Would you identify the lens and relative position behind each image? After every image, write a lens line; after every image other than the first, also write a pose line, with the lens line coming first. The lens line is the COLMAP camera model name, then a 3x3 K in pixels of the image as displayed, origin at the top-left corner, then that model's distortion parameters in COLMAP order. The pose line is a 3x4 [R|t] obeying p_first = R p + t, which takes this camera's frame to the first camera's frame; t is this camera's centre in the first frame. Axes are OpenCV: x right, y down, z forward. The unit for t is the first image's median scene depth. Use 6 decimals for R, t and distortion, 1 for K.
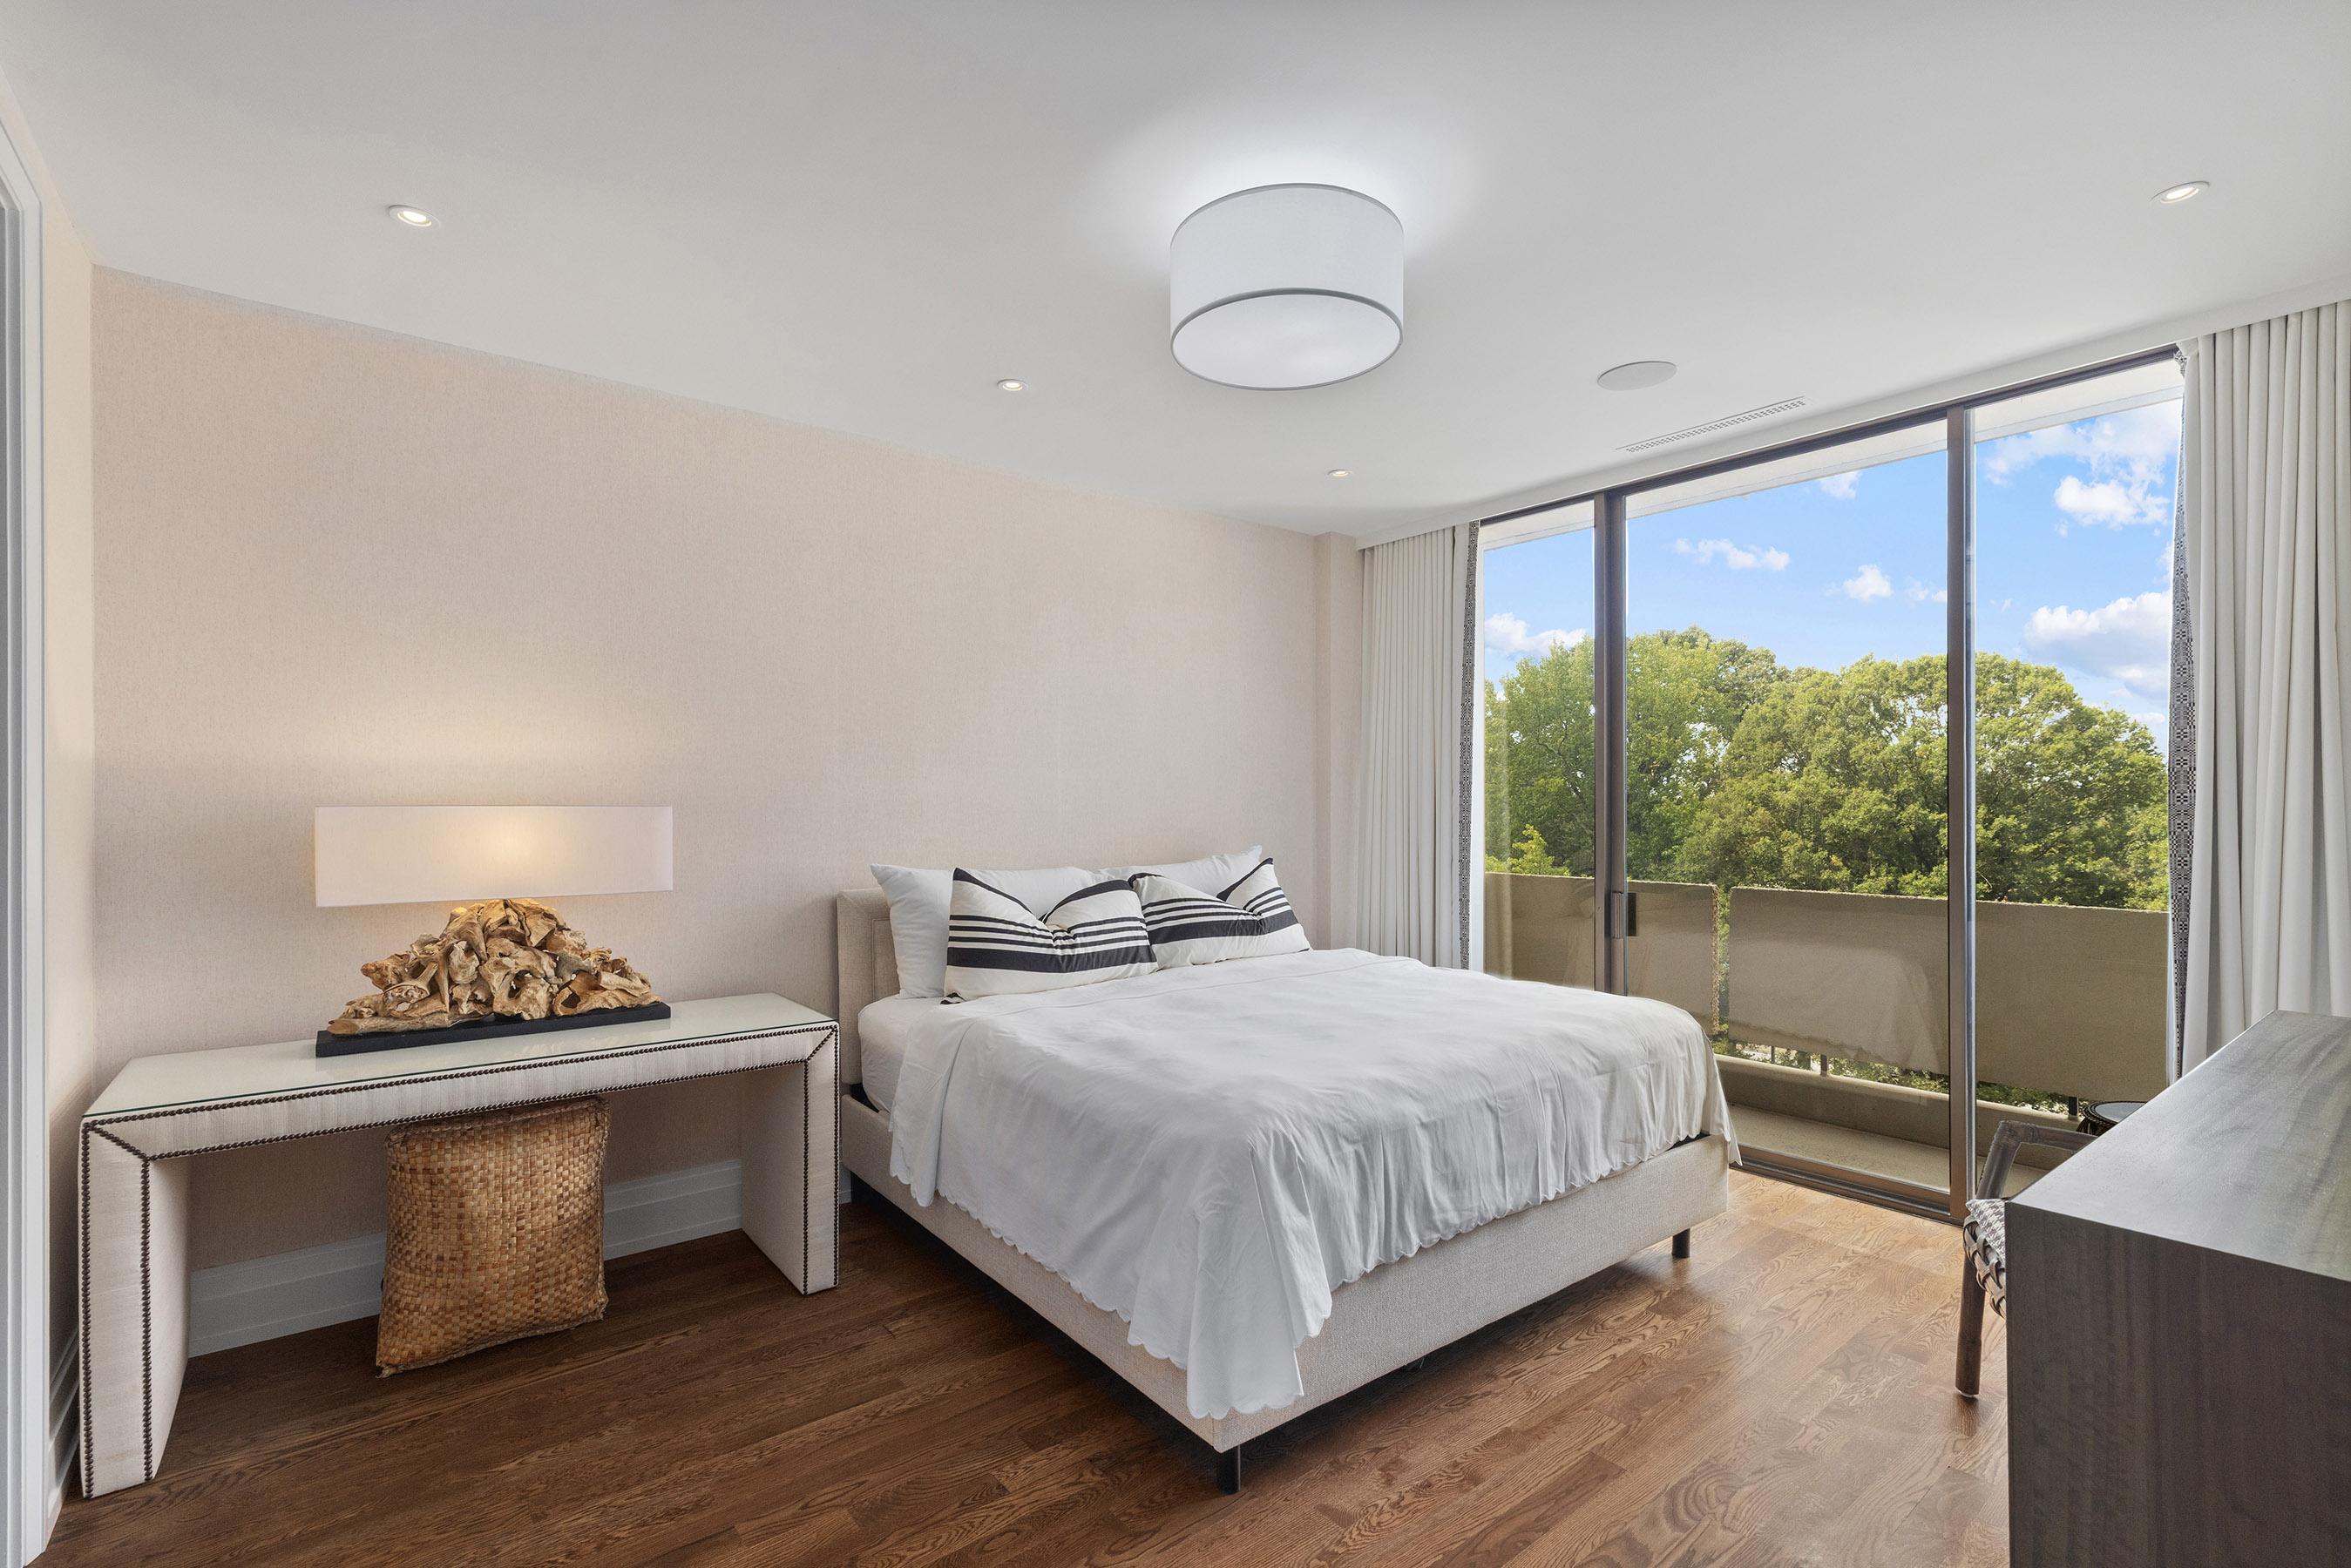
lens RADIAL K [[1065.6, 0, 1178.8], [0, 1065.6, 791.9], [0, 0, 1]] dist [0.008103, 0.000360]
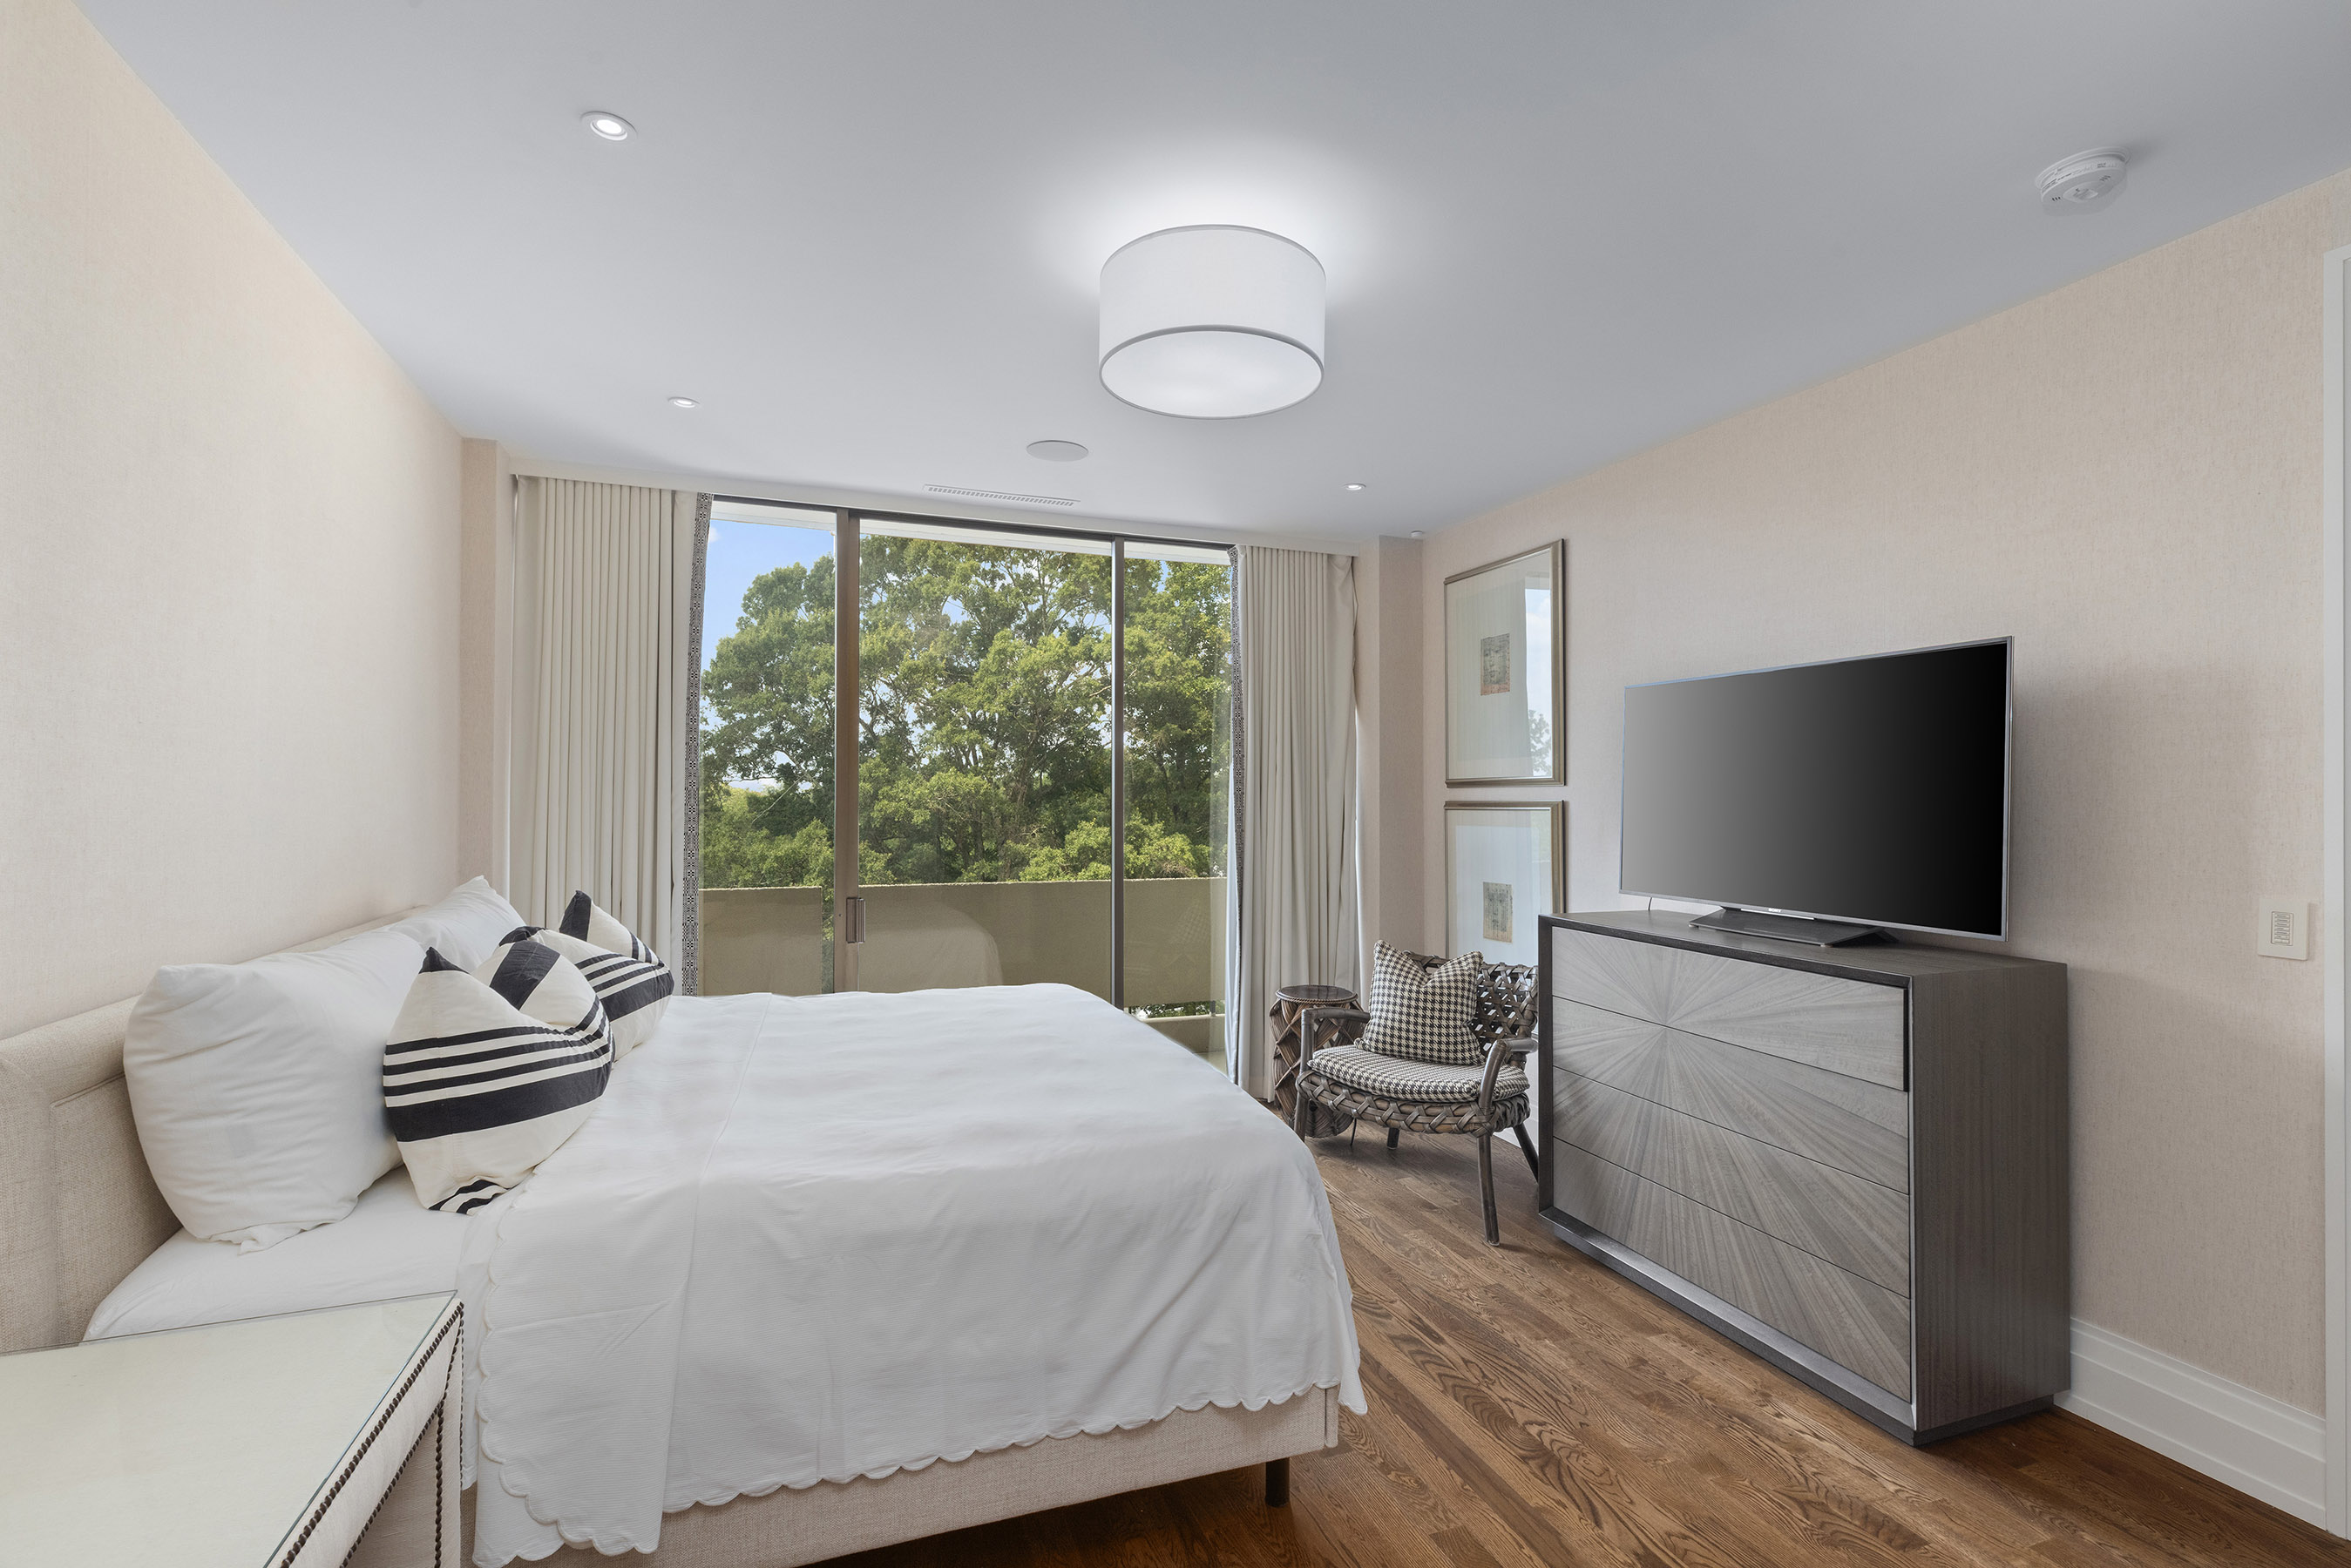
lens RADIAL K [[1065.6, 0, 1183.7], [0, 1065.6, 797.6], [0, 0, 1]] dist [0.008103, 0.000360]
pose [[0.297893, 0.012699, 0.954515, -0.702058], [-0.014950, 0.999851, -0.008636, -0.003353], [-0.954482, -0.011697, 0.298039, 0.580557]]
